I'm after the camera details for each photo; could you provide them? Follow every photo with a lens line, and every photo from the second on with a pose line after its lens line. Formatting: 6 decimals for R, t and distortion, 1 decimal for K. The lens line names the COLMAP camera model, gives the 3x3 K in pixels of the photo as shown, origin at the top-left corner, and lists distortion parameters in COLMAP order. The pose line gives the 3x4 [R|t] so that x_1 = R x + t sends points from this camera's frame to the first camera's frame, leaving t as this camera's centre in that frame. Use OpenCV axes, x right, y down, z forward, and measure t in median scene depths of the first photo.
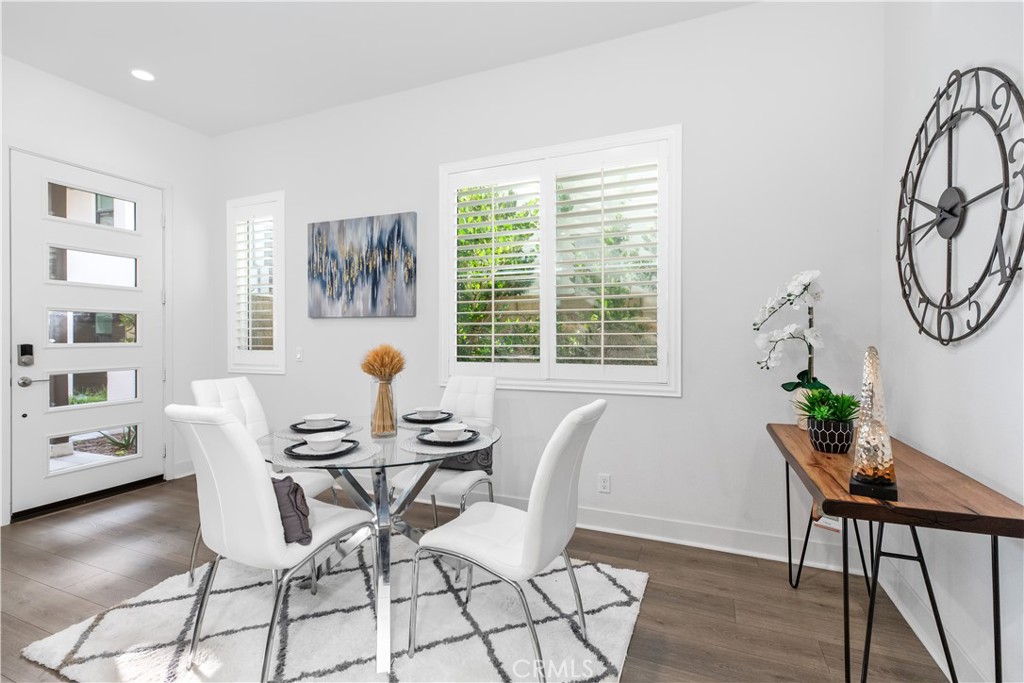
lens RADIAL K [[462.4, 0, 512.3], [0, 462.4, 336.9], [0, 0, 1]] dist [0.011964, -0.000380]
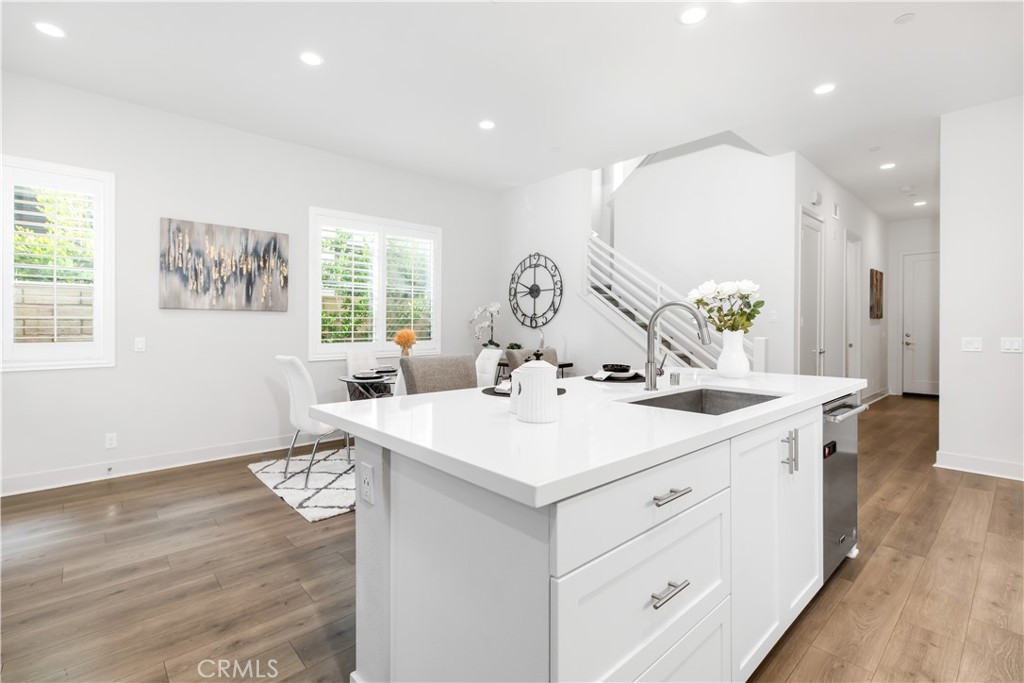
lens RADIAL K [[462.4, 0, 509.7], [0, 462.4, 335.3], [0, 0, 1]] dist [0.011964, -0.000380]
pose [[0.423063, -0.014177, 0.905989, -1.126622], [0.006797, 0.999899, 0.012472, 0.011393], [-0.906075, 0.000882, 0.423117, -0.148422]]
